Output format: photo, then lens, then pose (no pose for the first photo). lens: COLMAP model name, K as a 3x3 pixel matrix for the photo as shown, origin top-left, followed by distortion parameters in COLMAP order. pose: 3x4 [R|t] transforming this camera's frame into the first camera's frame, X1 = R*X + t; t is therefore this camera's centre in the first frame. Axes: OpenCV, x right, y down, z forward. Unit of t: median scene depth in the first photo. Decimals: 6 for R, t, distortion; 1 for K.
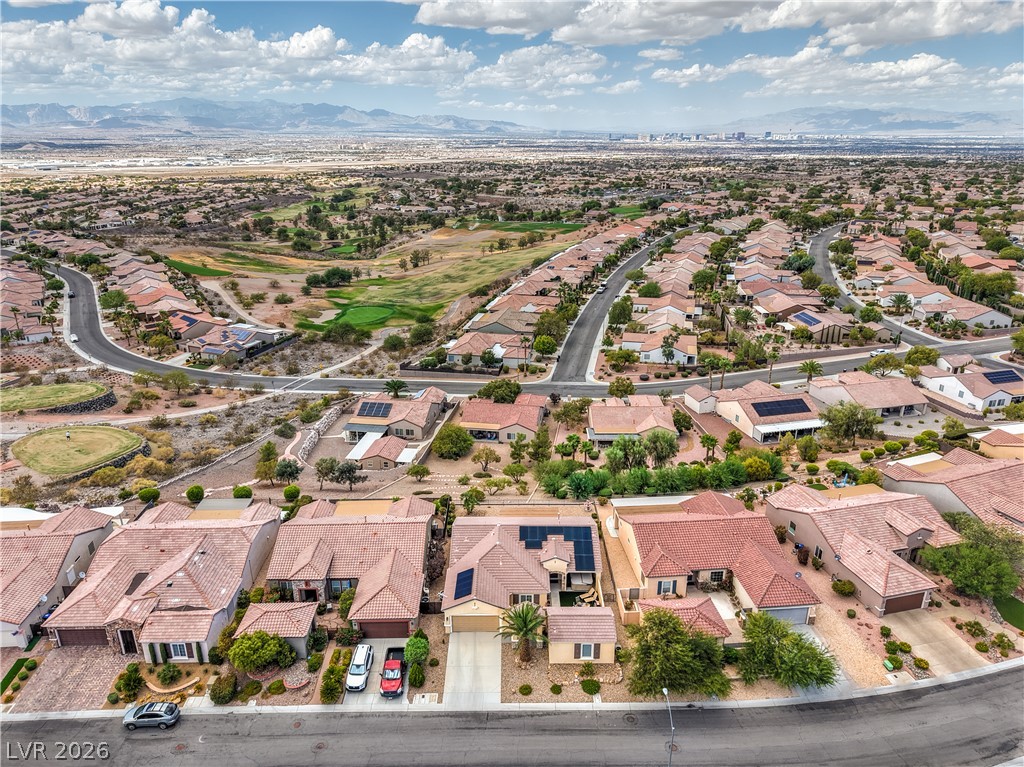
lens RADIAL K [[686.6, 0, 508.5], [0, 686.6, 383.9], [0, 0, 1]] dist [0.035601, -0.031183]
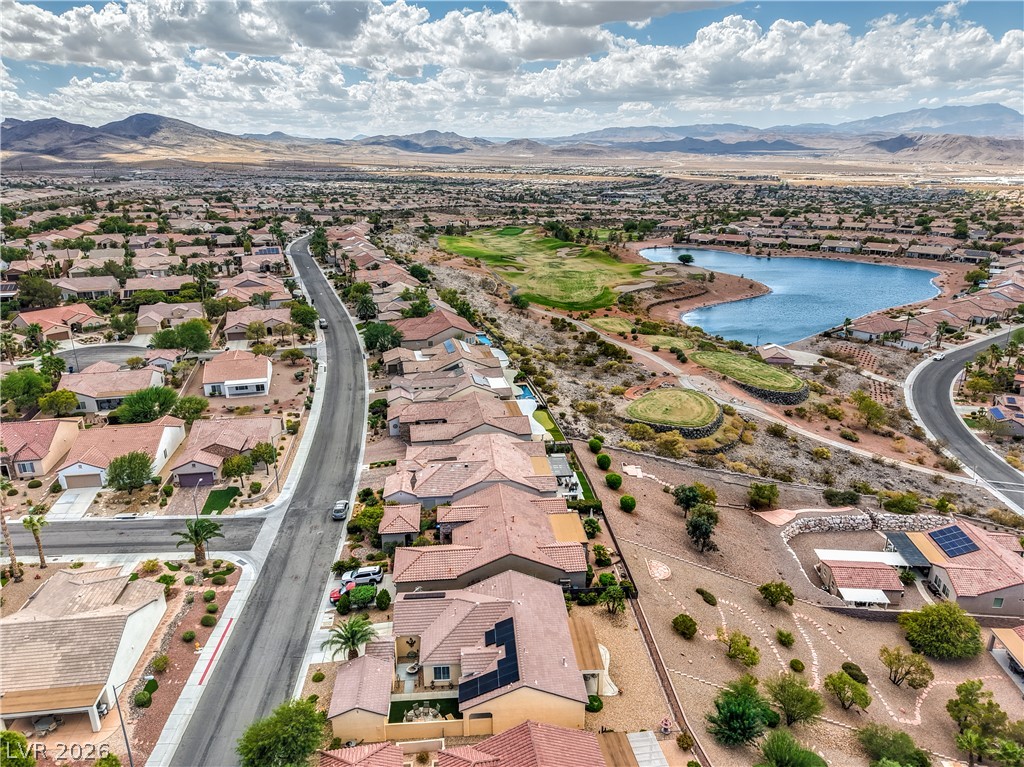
lens RADIAL K [[700.4, 0, 512.8], [0, 700.4, 377.7], [0, 0, 1]] dist [0.039591, -0.039379]
pose [[0.073618, 0.314387, -0.946436, 0.301283], [-0.341340, 0.899636, 0.272290, -0.117361], [0.937053, 0.303011, 0.173542, 0.314442]]
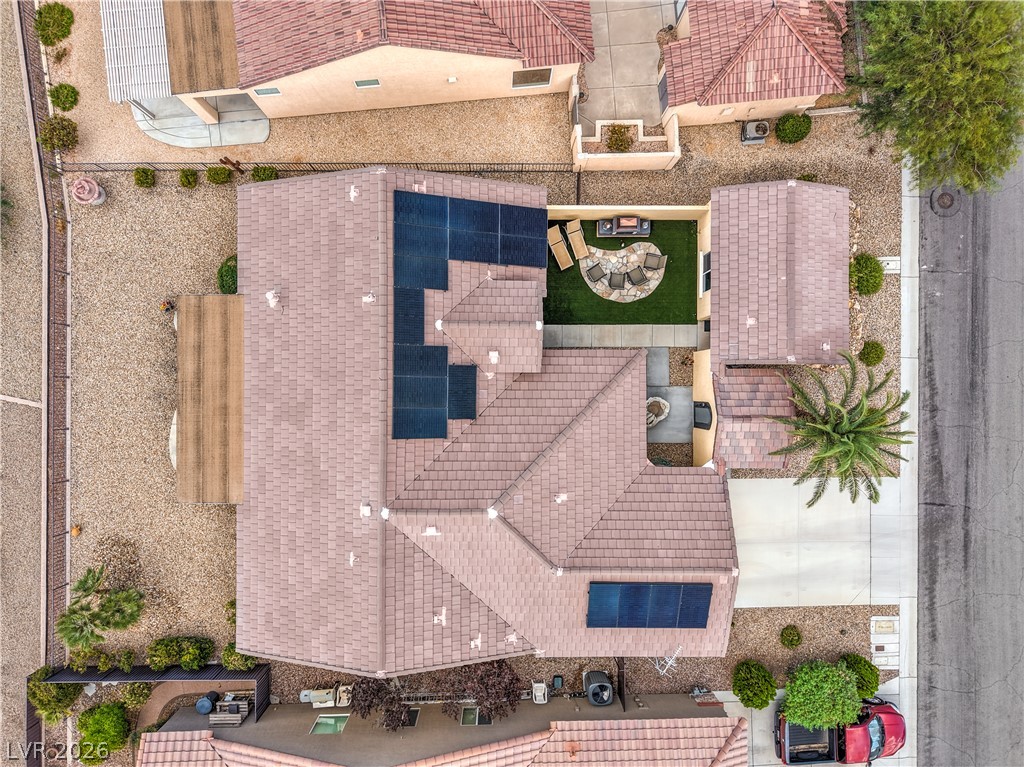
lens RADIAL K [[686.6, 0, 508.5], [0, 686.6, 383.9], [0, 0, 1]] dist [0.035601, -0.031183]
pose [[-0.001339, -0.999979, 0.006383, 0.015406], [0.341530, 0.005542, 0.939855, -0.018505], [-0.939870, 0.003438, 0.341515, 0.352548]]
